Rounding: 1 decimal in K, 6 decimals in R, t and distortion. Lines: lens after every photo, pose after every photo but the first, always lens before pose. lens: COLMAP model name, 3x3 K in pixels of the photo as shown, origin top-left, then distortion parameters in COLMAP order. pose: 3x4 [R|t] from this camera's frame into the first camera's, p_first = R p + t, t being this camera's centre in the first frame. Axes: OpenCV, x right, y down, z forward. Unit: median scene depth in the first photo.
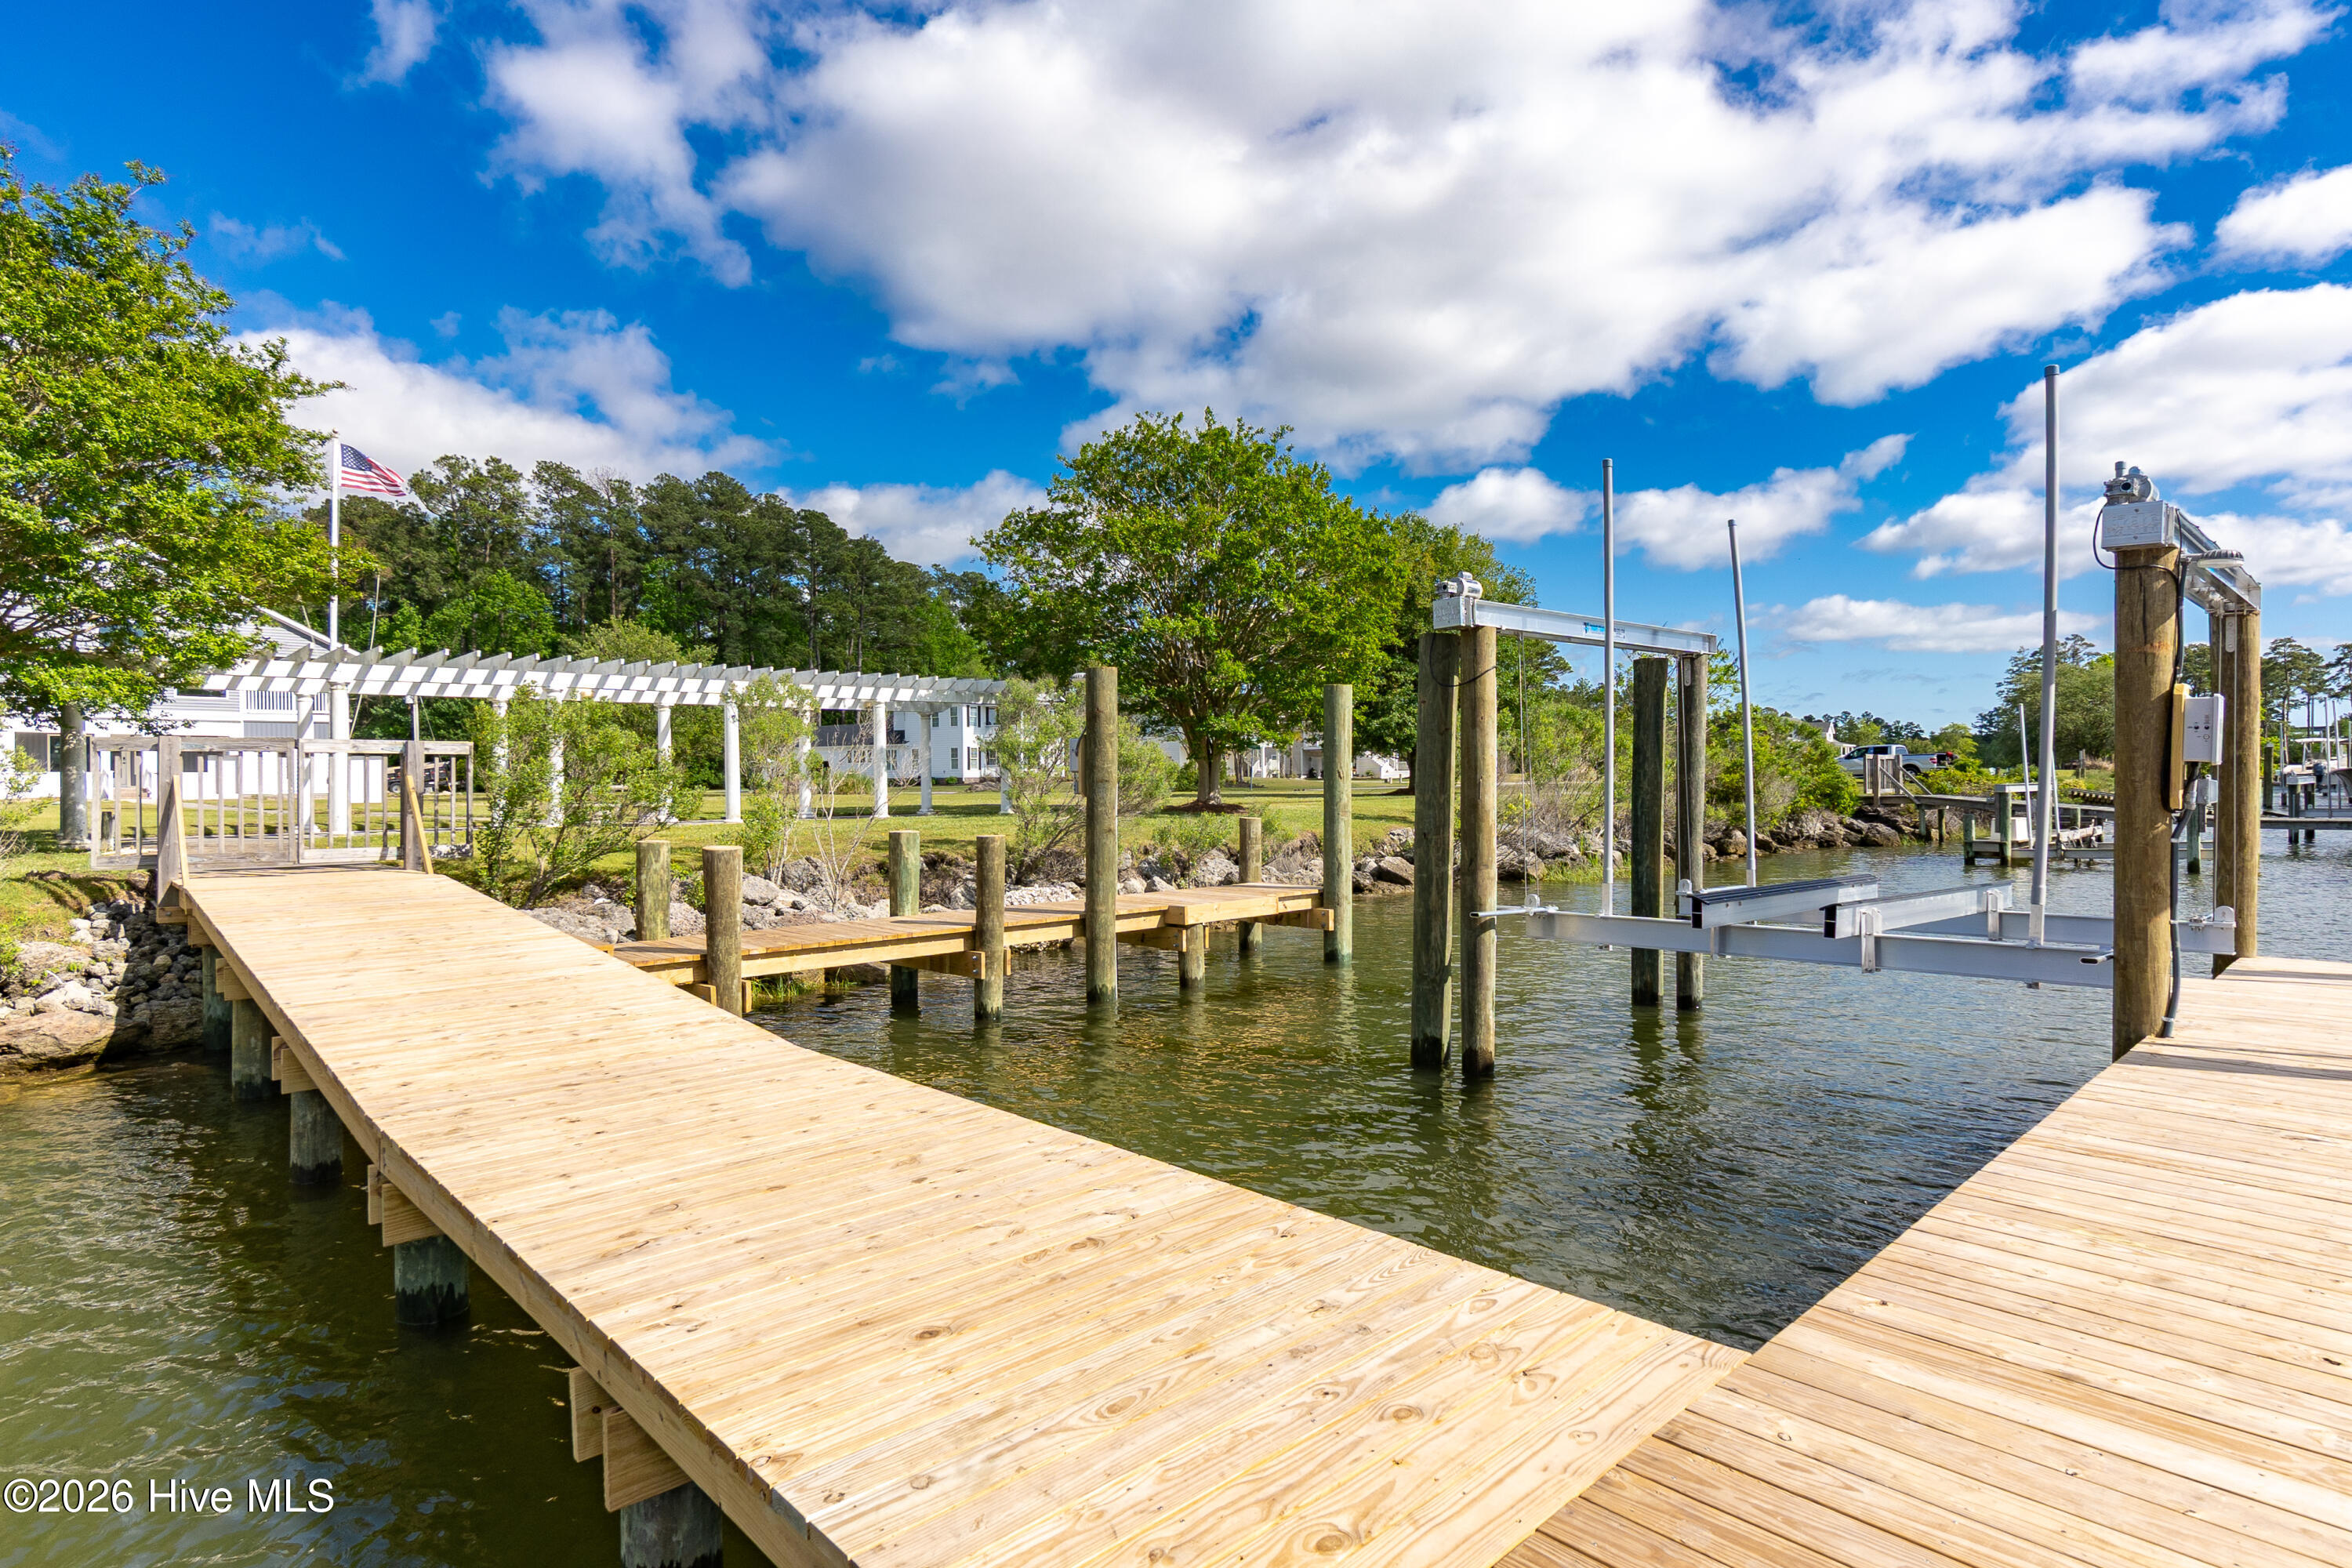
lens RADIAL K [[1242.4, 0, 1181.9], [0, 1242.4, 783.8], [0, 0, 1]] dist [-0.003553, 0.006078]
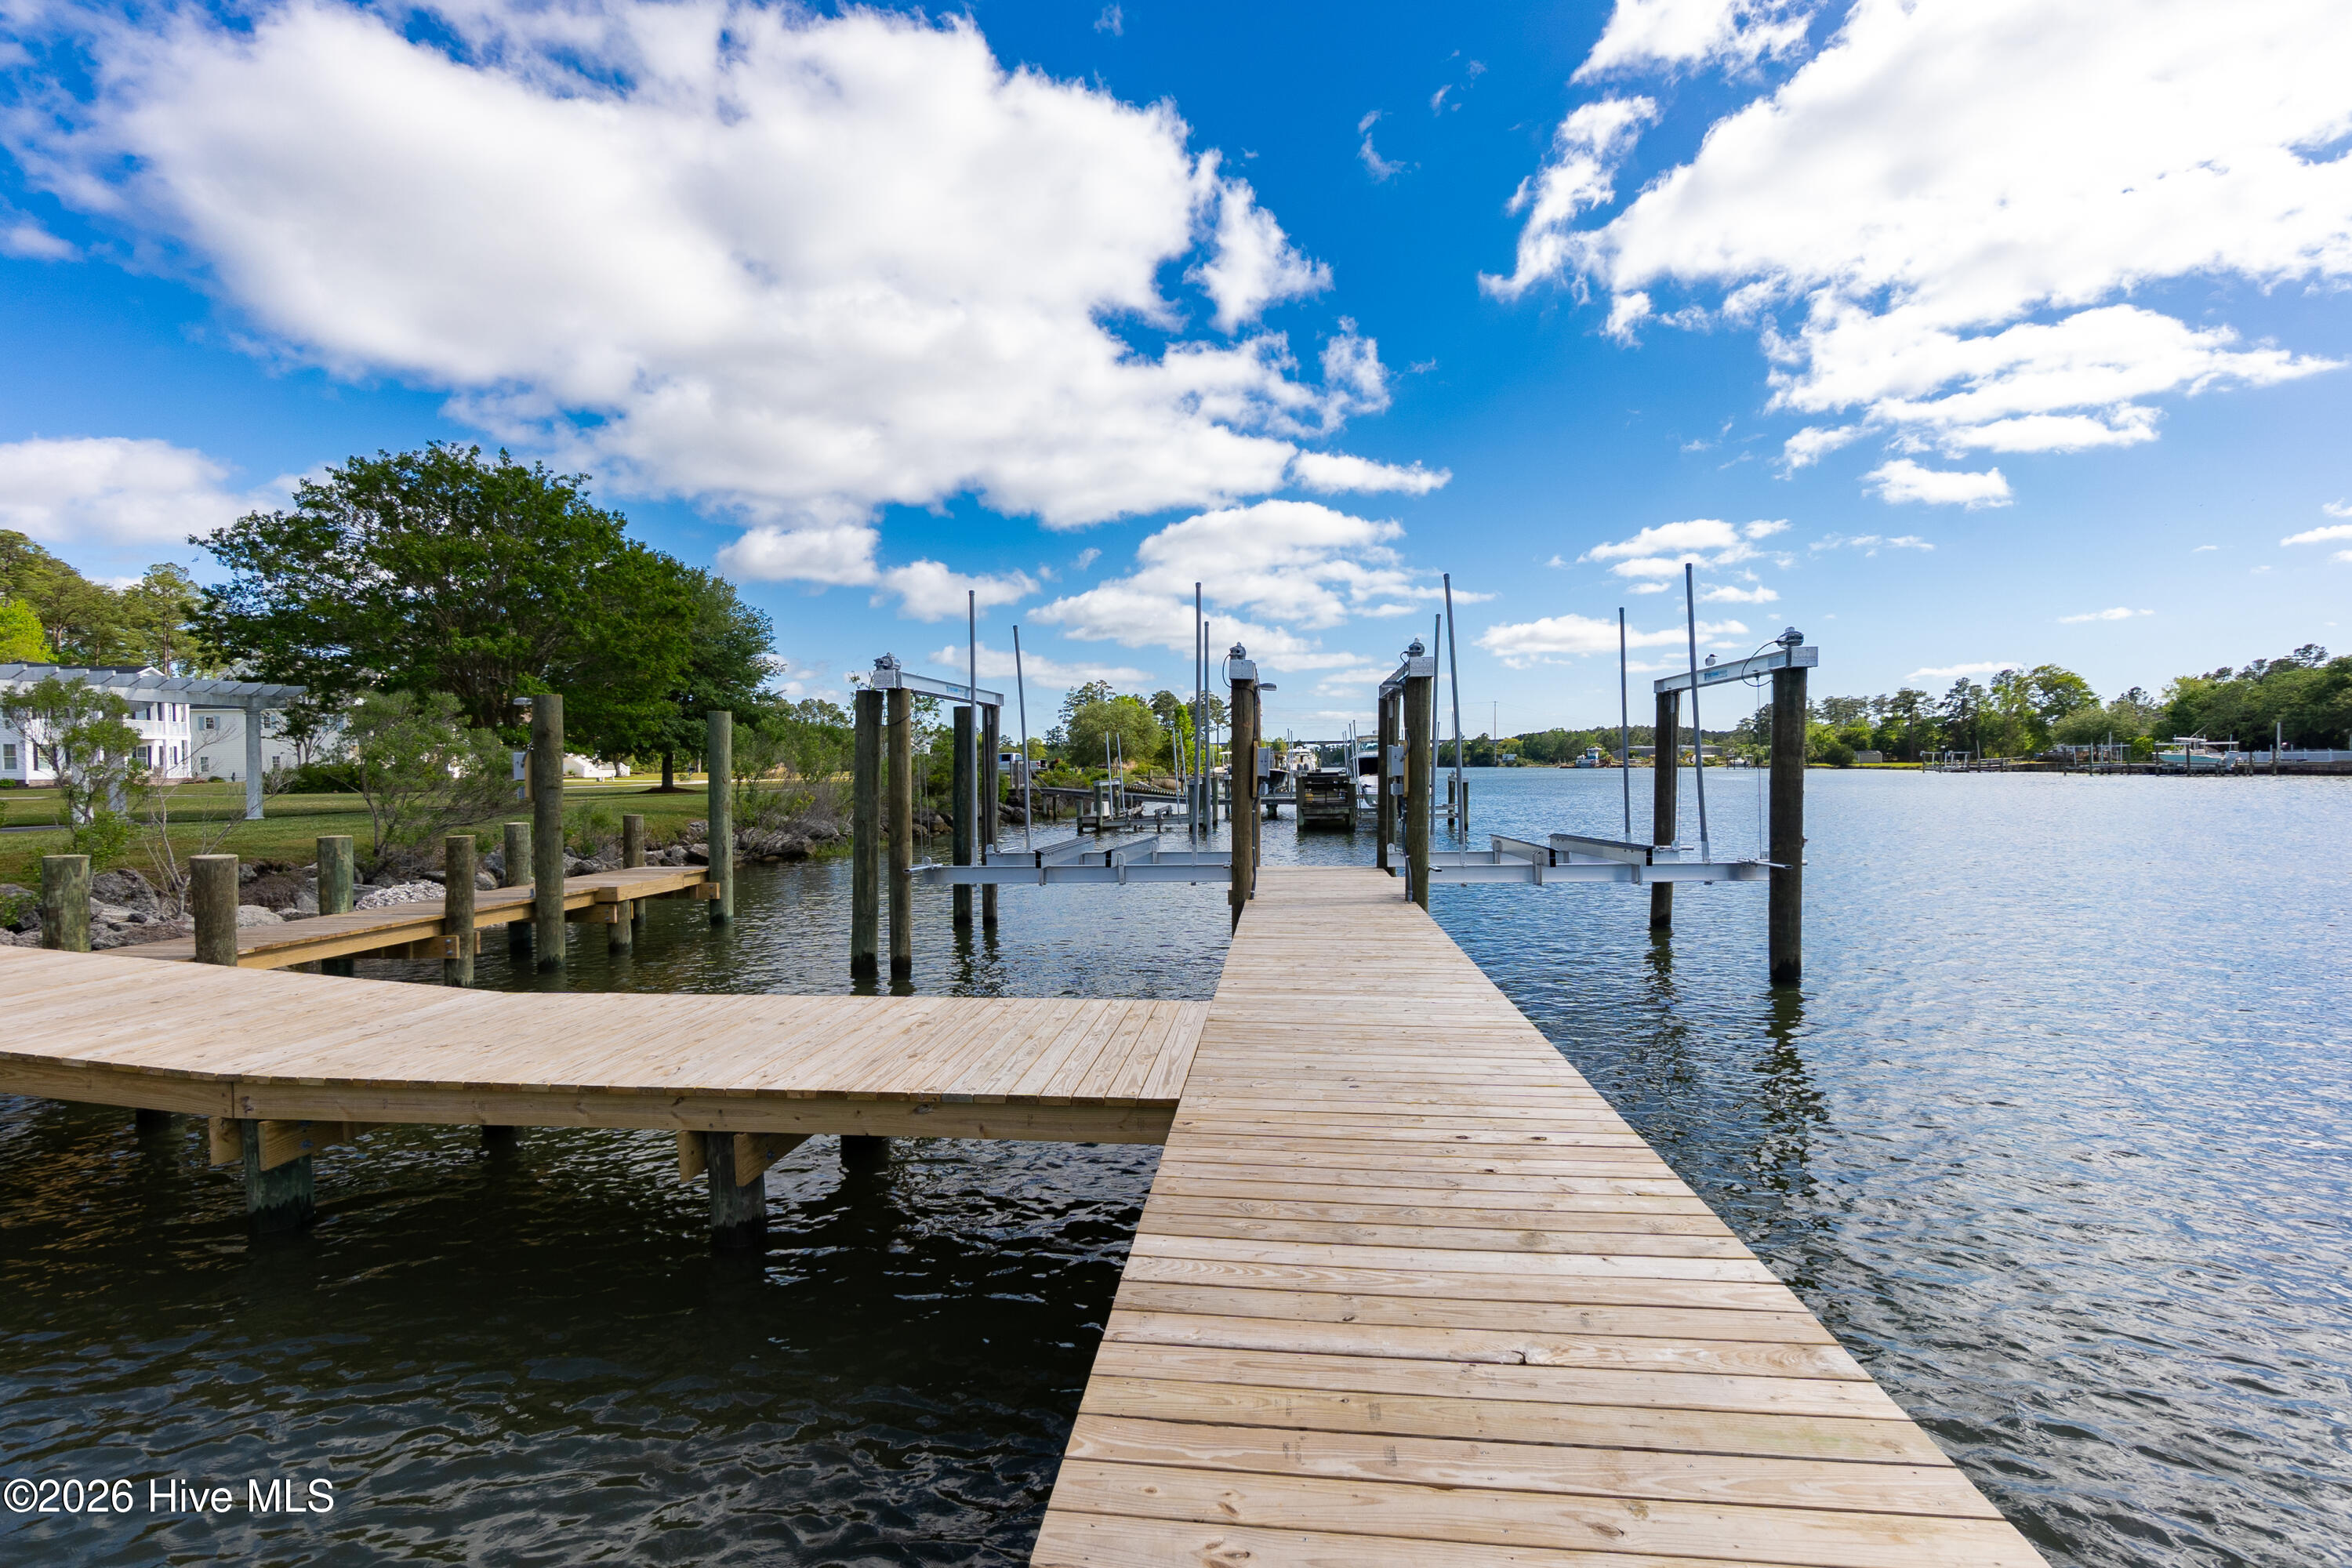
lens RADIAL K [[1039.6, 0, 1137.7], [0, 1039.6, 770.5], [0, 0, 1]] dist [-0.009510, 0.001092]
pose [[0.785353, -0.004799, 0.619030, -0.179465], [0.010722, 0.999925, -0.005851, -0.004845], [-0.618956, 0.011232, 0.785346, -0.111852]]
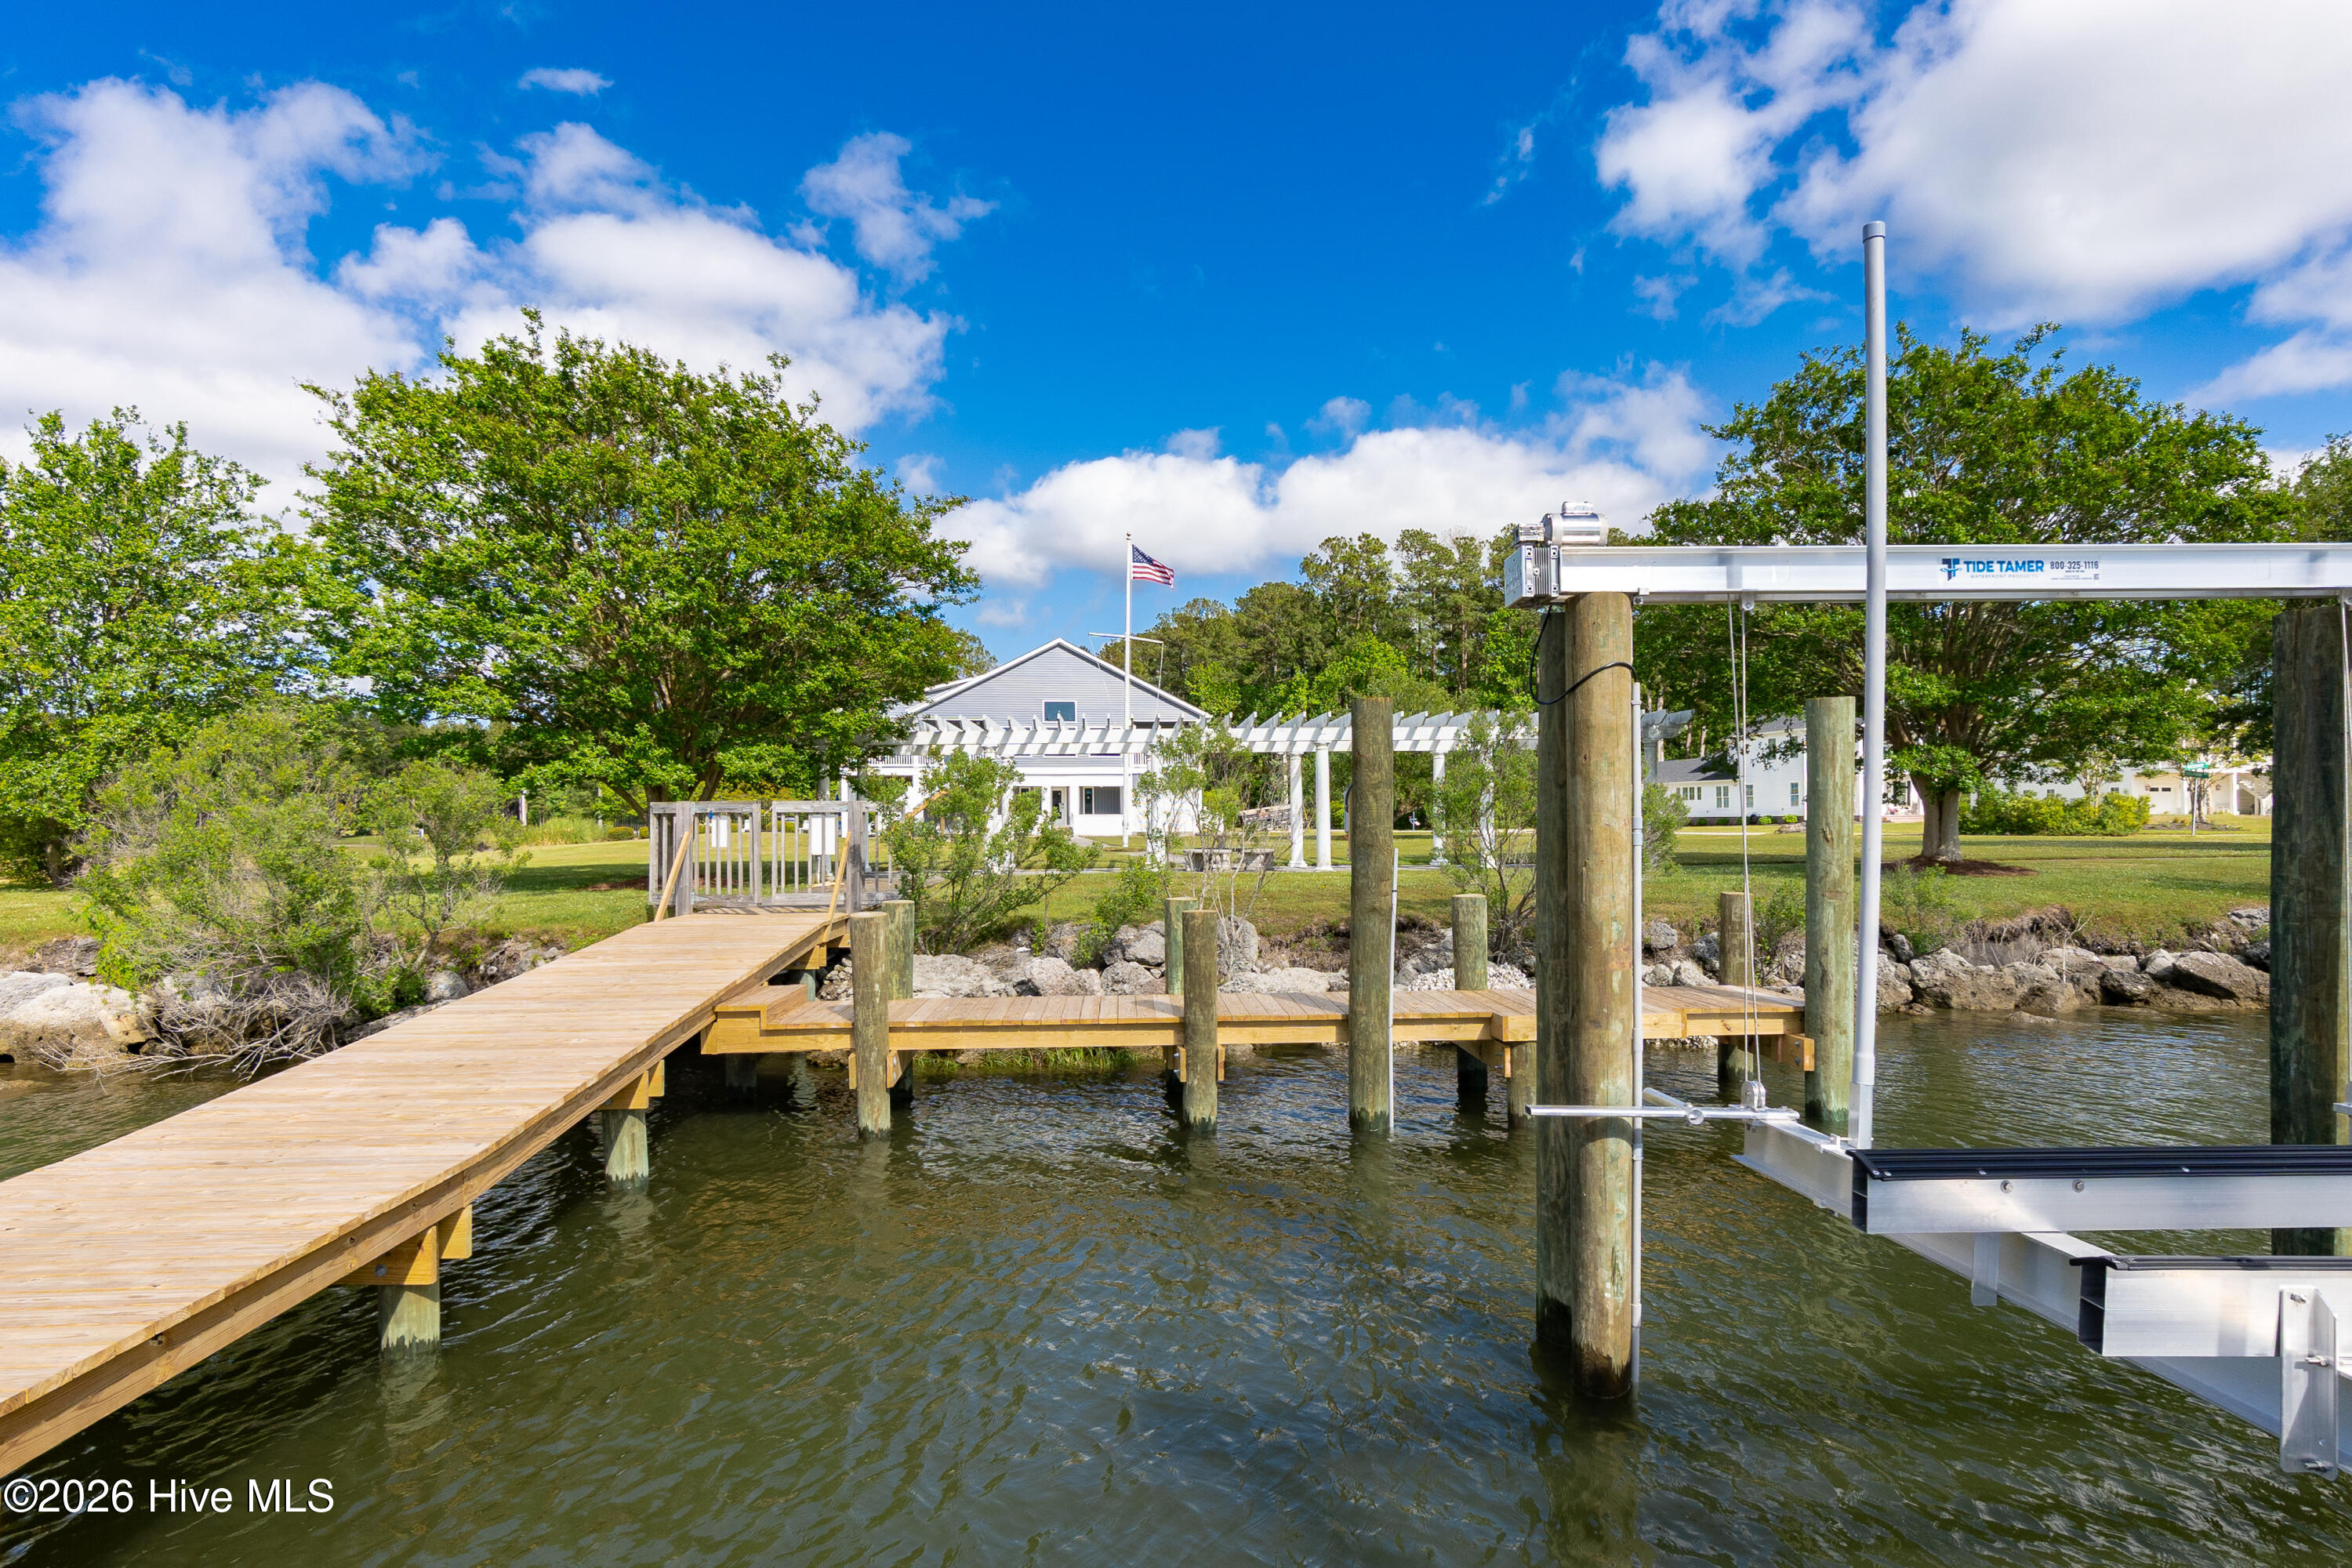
lens RADIAL K [[1242.4, 0, 1187.7], [0, 1242.4, 839.9], [0, 0, 1]] dist [-0.003553, 0.006078]
pose [[0.764534, 0.010796, -0.644493, 0.259196], [-0.002630, 0.999904, 0.013630, -0.011690], [0.644578, -0.008726, 0.764489, 0.246381]]
